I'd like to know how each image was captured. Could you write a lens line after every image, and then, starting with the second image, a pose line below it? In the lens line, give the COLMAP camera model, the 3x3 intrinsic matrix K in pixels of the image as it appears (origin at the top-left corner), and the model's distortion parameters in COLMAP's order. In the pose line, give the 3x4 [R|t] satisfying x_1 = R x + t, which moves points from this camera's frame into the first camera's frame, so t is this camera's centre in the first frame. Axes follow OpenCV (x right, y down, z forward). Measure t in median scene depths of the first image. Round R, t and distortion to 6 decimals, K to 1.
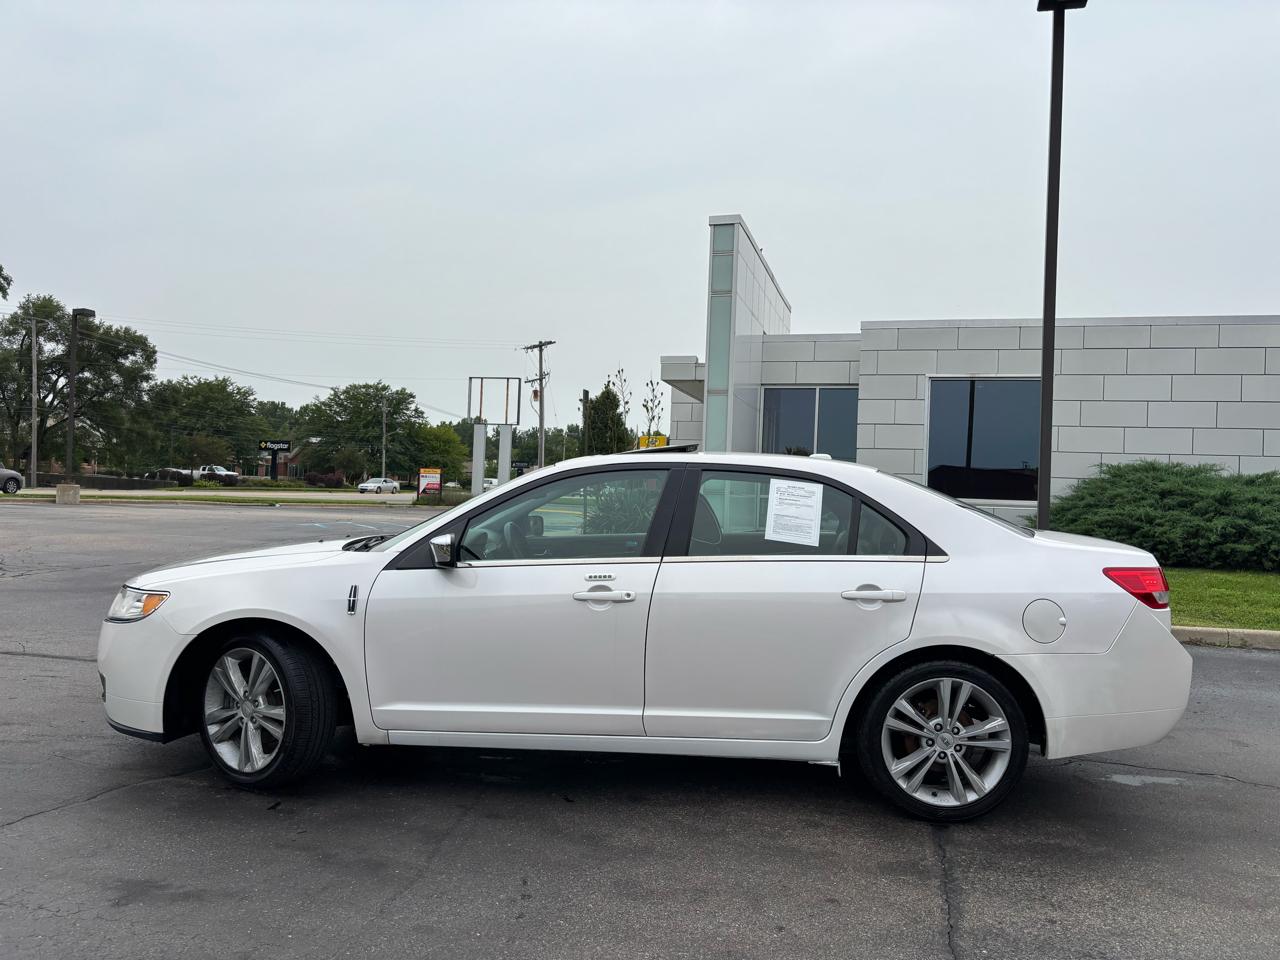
lens RADIAL K [[953.0, 0, 642.7], [0, 953.0, 488.8], [0, 0, 1]] dist [0.017125, -0.006004]
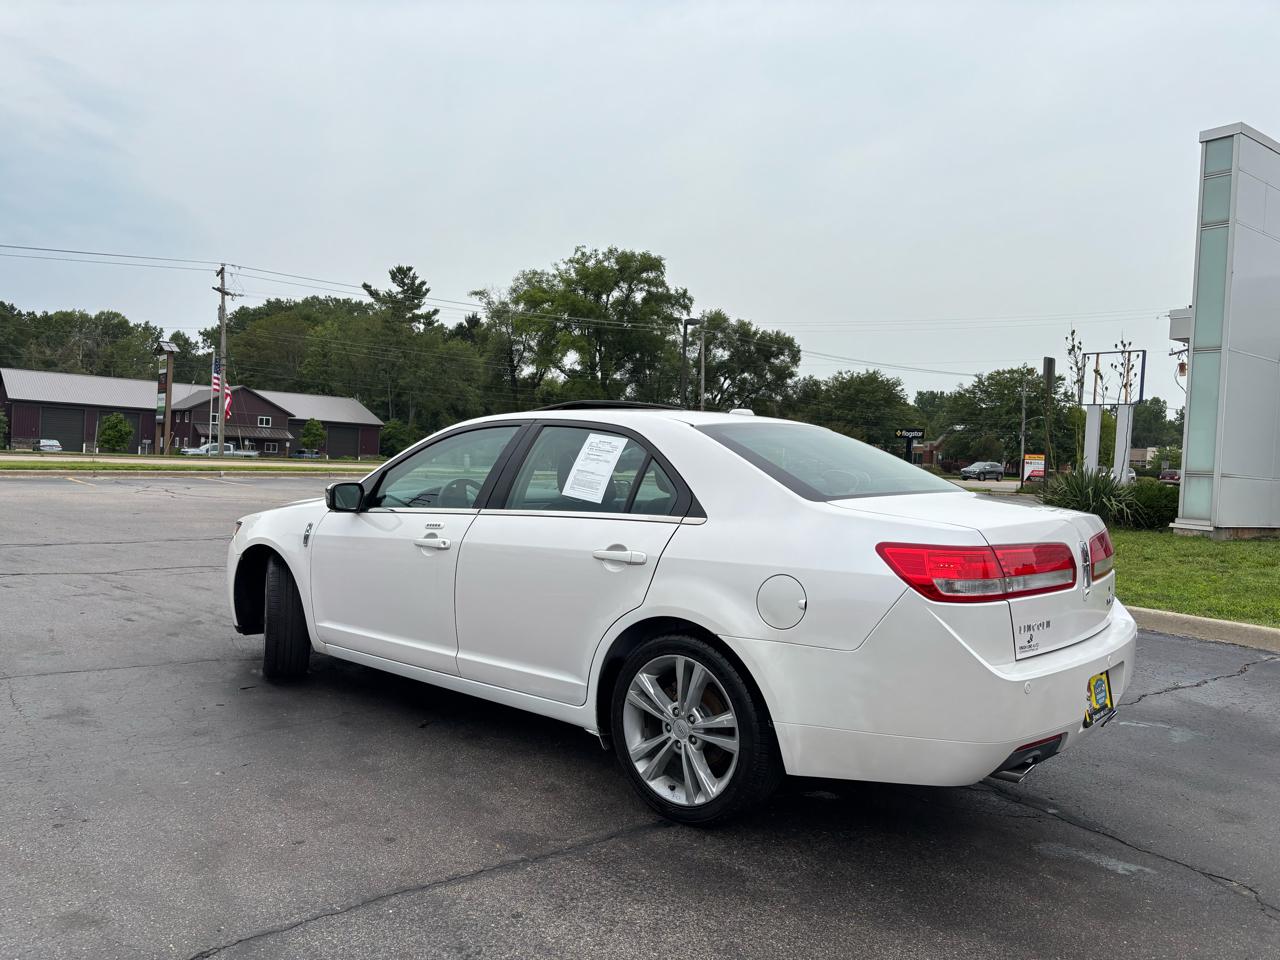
lens RADIAL K [[956.5, 0, 624.2], [0, 956.5, 475.6], [0, 0, 1]] dist [0.010563, -0.001291]
pose [[0.787143, 0.009882, -0.616692, 0.792529], [-0.010733, 0.999940, 0.002323, 0.030831], [0.616678, 0.004791, 0.787201, 0.273010]]
